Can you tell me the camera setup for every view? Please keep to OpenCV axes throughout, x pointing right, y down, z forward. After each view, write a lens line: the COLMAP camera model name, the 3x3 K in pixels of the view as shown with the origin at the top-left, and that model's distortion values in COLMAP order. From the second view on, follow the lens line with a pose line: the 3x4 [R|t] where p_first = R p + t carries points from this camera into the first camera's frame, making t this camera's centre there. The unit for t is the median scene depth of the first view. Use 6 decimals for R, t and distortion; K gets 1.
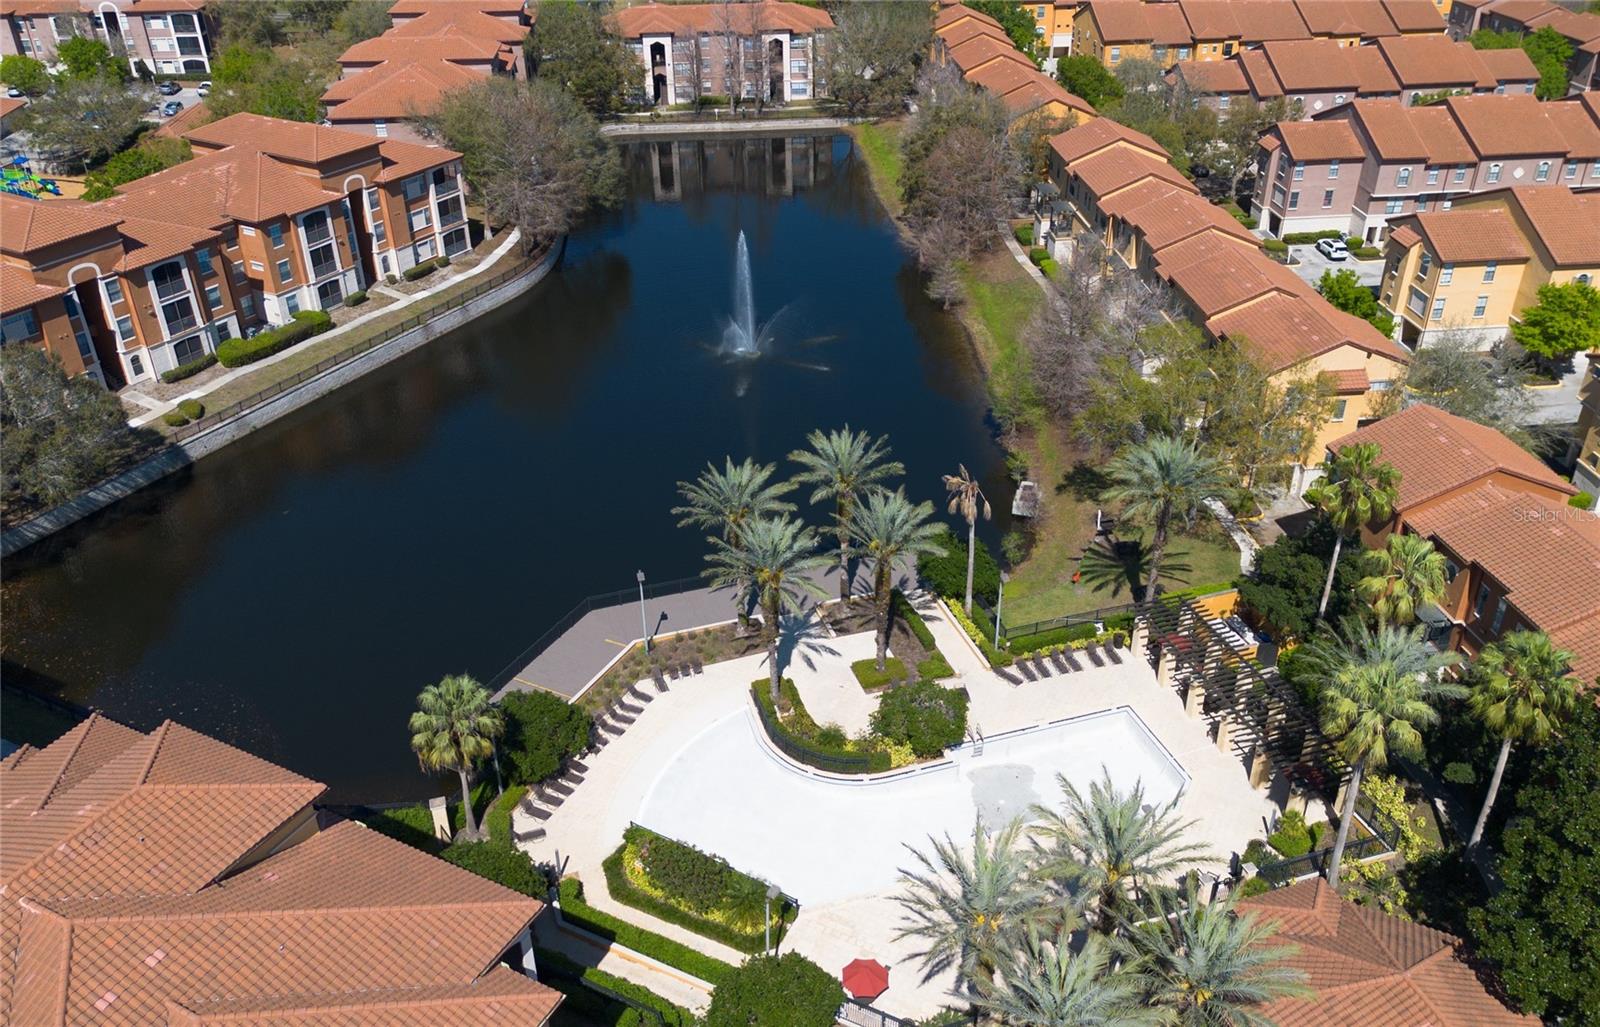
lens RADIAL K [[1291.9, 0, 800.2], [0, 1291.9, 513.5], [0, 0, 1]] dist [0.077691, -0.083793]
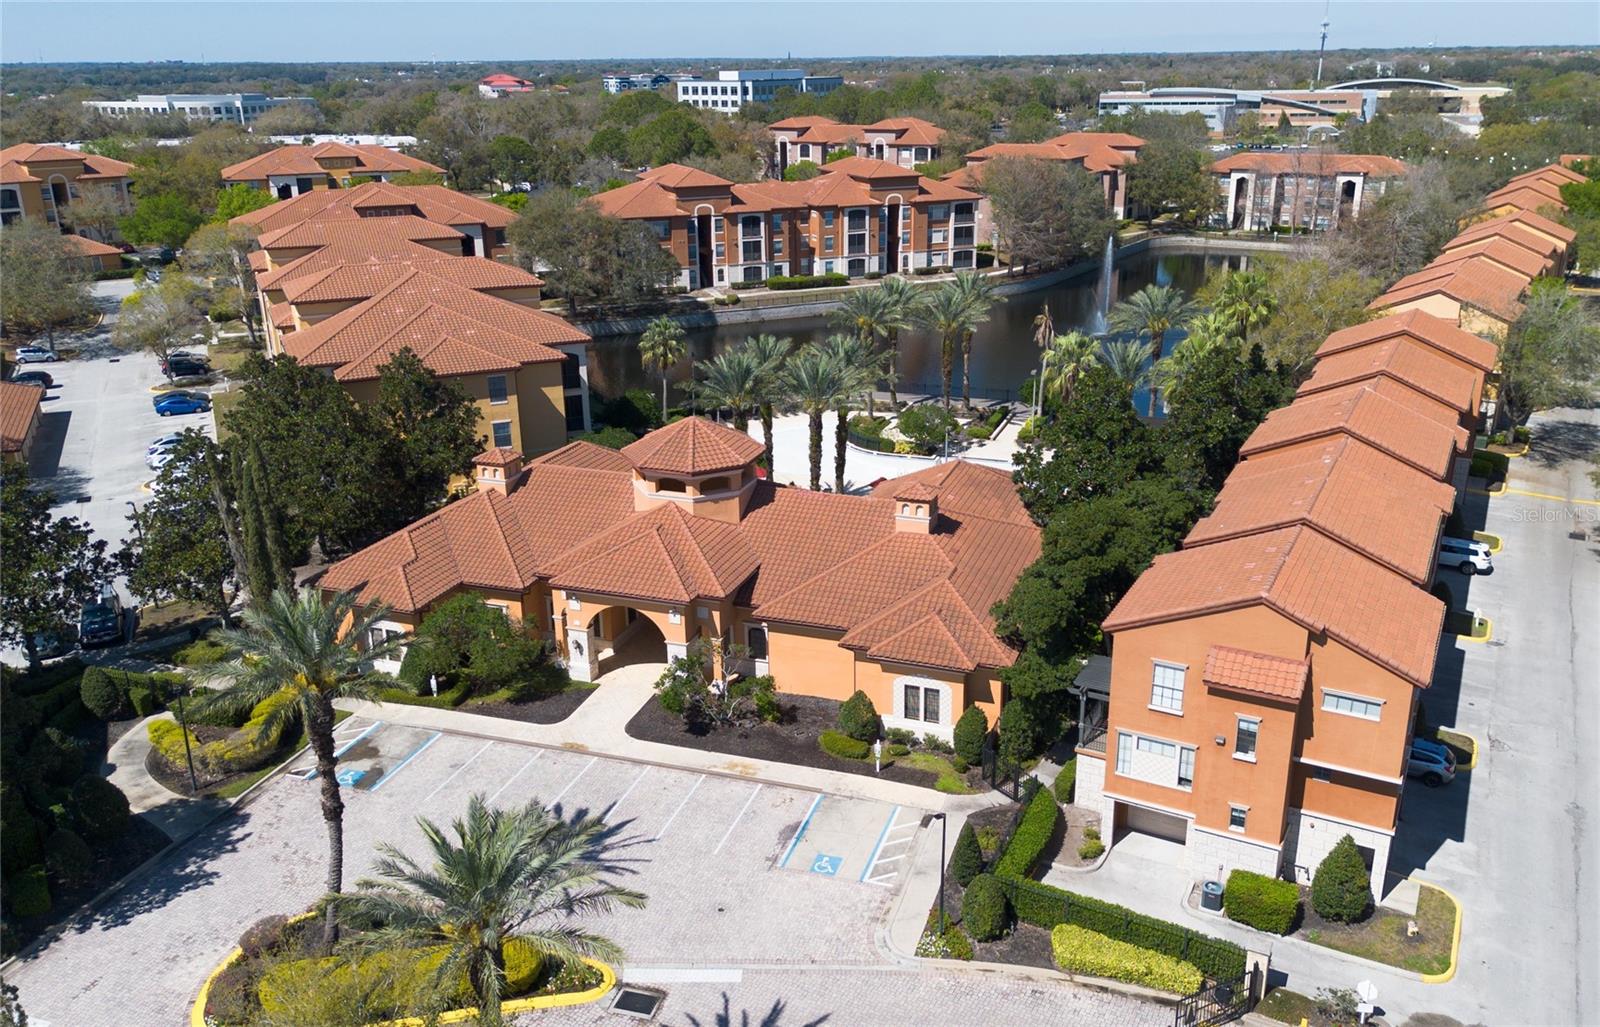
lens RADIAL K [[1291.9, 0, 795.1], [0, 1291.9, 513.8], [0, 0, 1]] dist [0.077691, -0.083793]
pose [[0.781994, 0.207913, -0.587586, 0.510718], [-0.319423, 0.943197, -0.091364, 0.253901], [0.535214, 0.259135, 0.803987, -0.144462]]
